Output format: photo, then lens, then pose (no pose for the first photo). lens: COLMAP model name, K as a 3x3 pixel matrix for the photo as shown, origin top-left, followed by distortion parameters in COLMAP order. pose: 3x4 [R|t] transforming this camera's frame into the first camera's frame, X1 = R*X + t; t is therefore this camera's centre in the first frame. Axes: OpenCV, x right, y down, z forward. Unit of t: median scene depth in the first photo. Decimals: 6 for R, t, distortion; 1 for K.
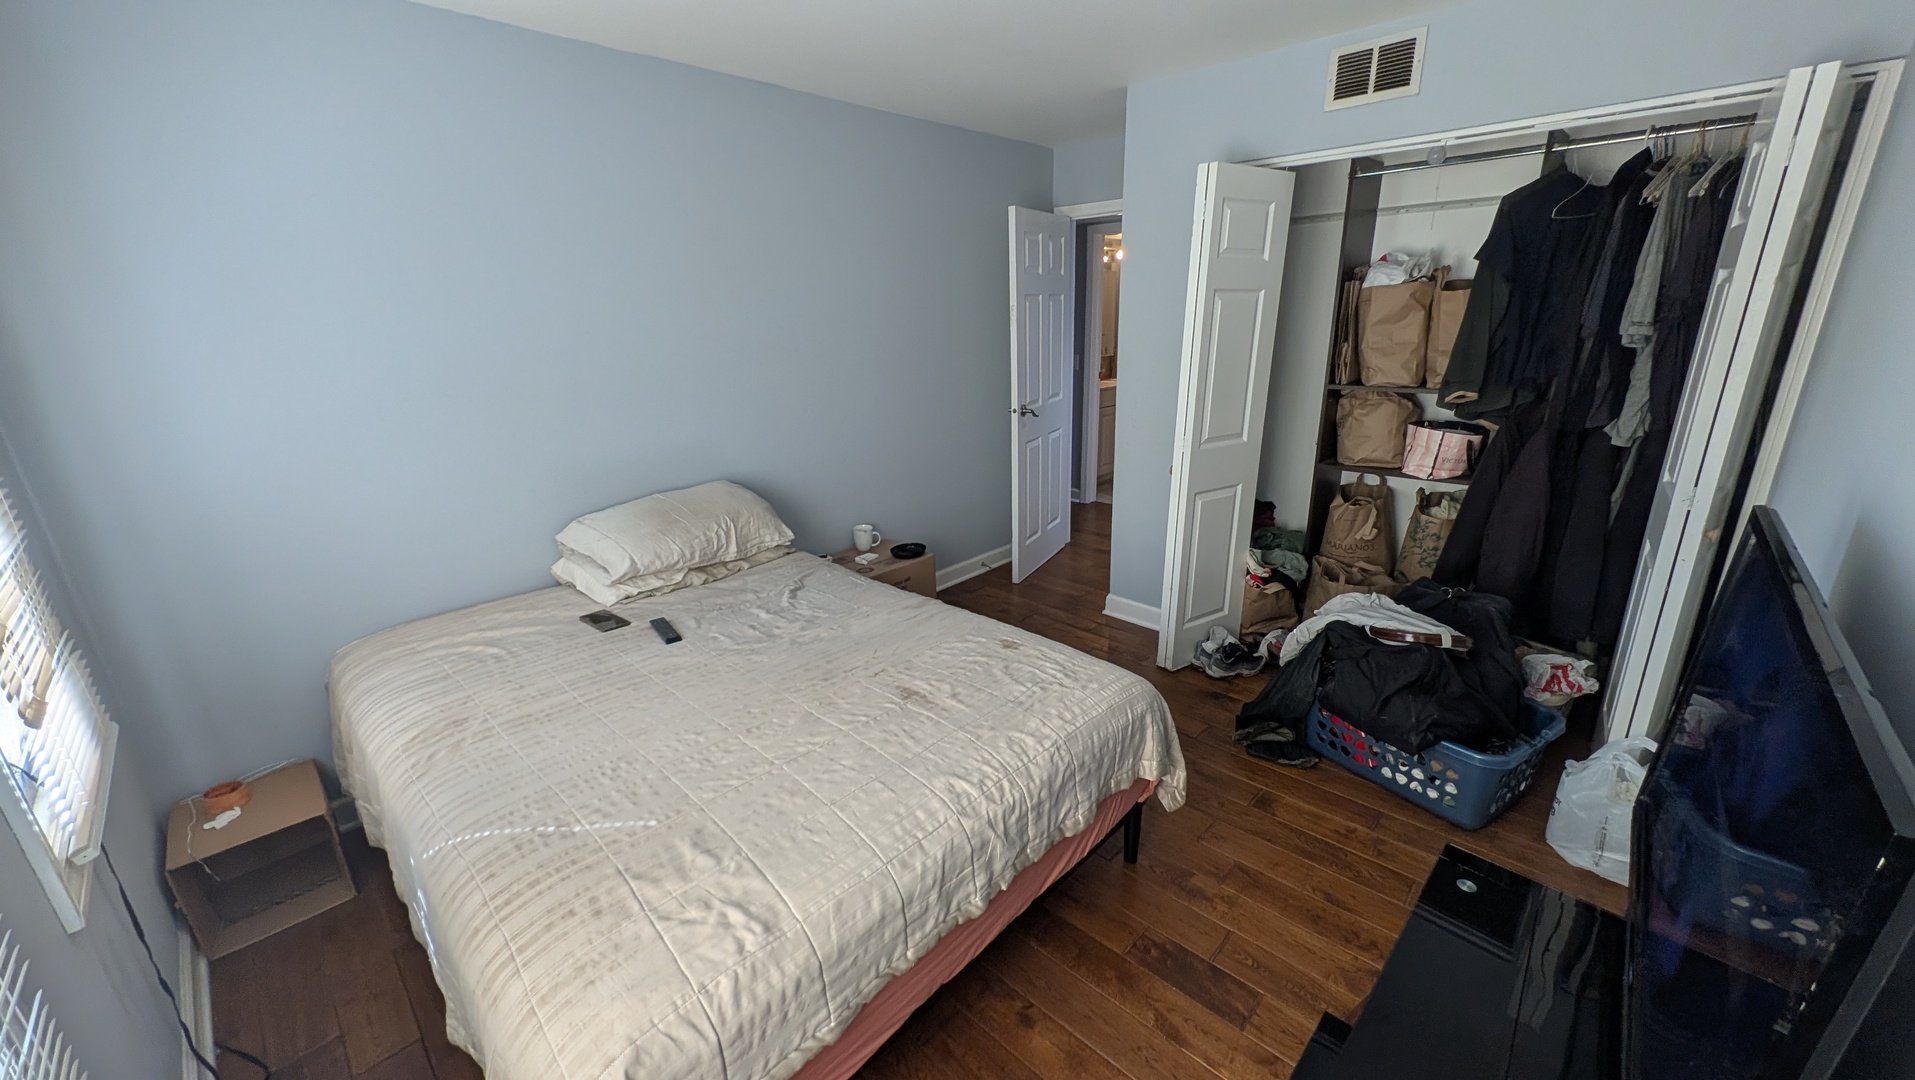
lens RADIAL K [[721.0, 0, 962.0], [0, 721.0, 542.4], [0, 0, 1]] dist [0.007583, -0.001668]
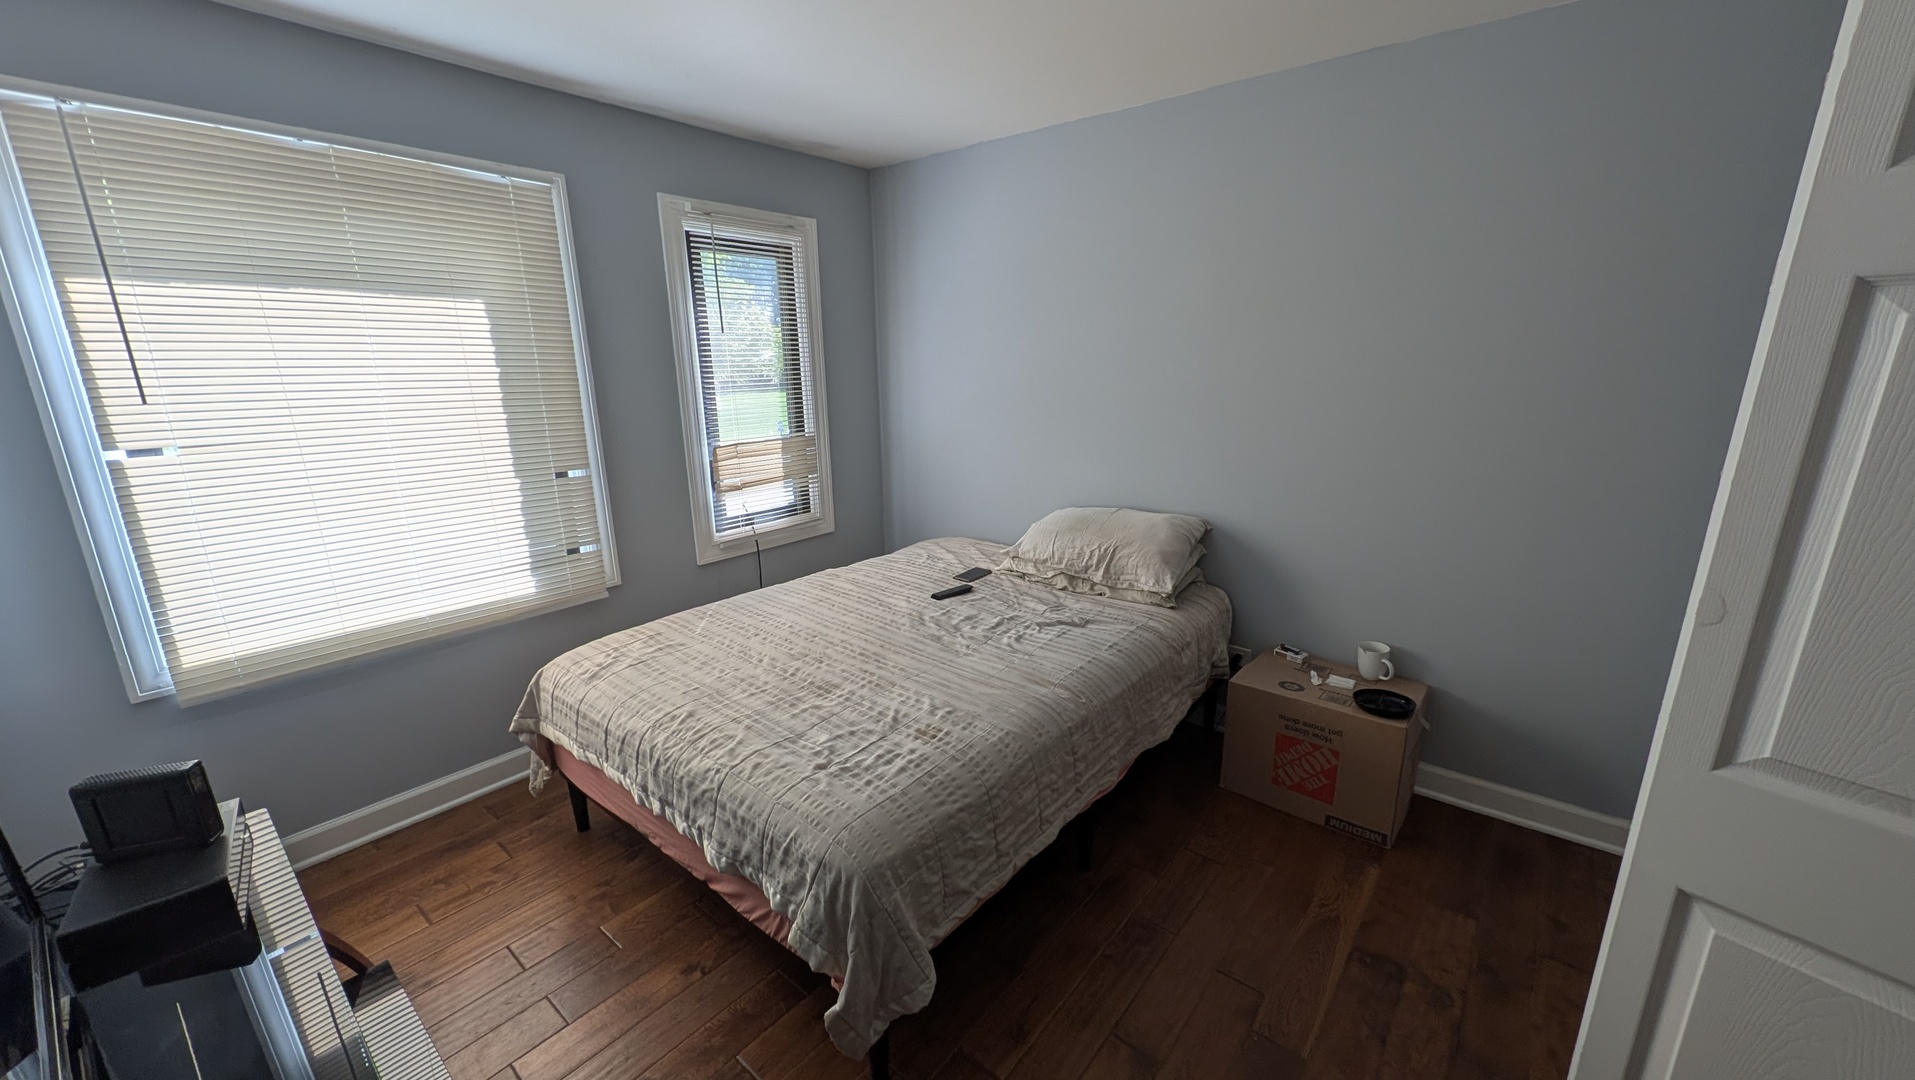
lens RADIAL K [[721.0, 0, 961.6], [0, 721.0, 540.4], [0, 0, 1]] dist [0.007583, -0.001668]
pose [[0.065916, 0.267212, -0.961381, 0.672541], [-0.295246, 0.925557, 0.237012, -0.229175], [0.953145, 0.268221, 0.139902, 0.706892]]
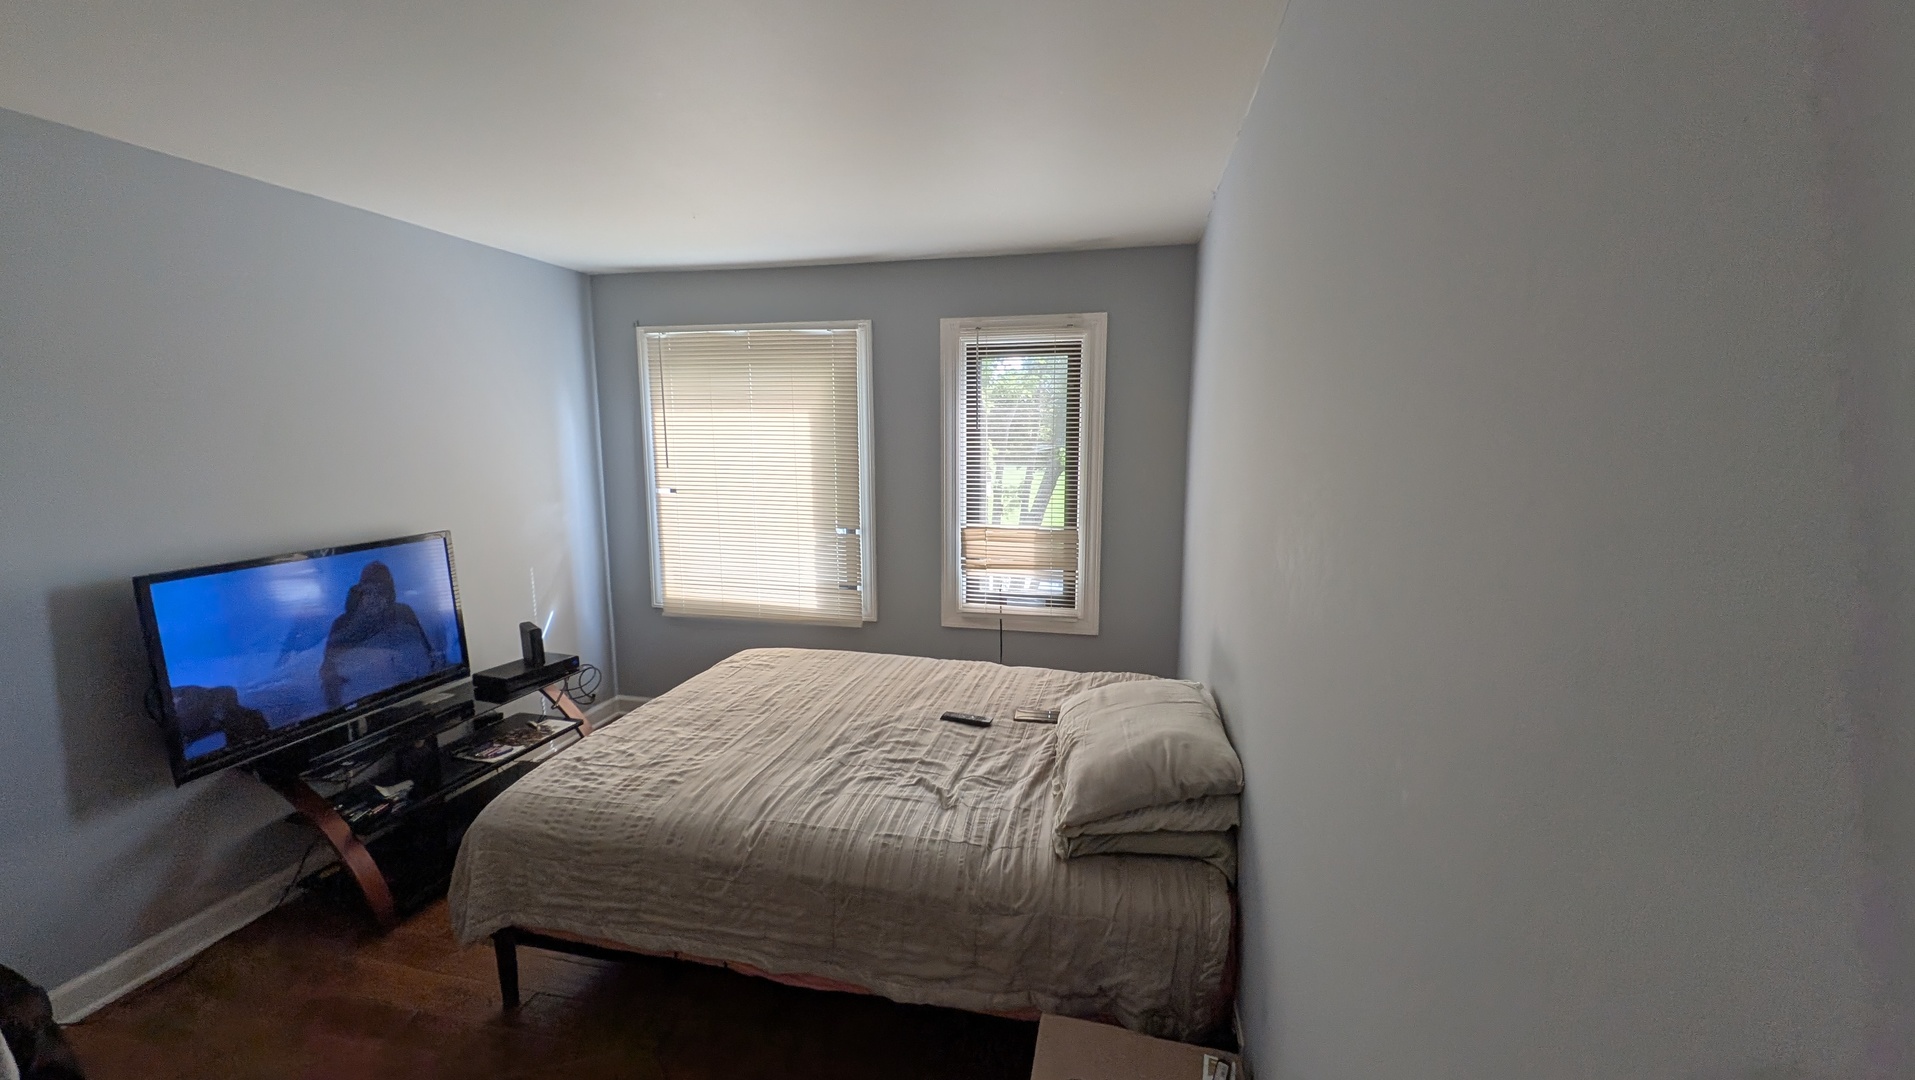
lens RADIAL K [[721.0, 0, 962.6], [0, 721.0, 538.7], [0, 0, 1]] dist [0.007583, -0.001668]
pose [[-0.863715, 0.095742, -0.494804, 0.109065], [-0.136615, 0.900553, 0.412723, -0.514879], [0.485112, 0.424072, -0.764741, 1.507104]]
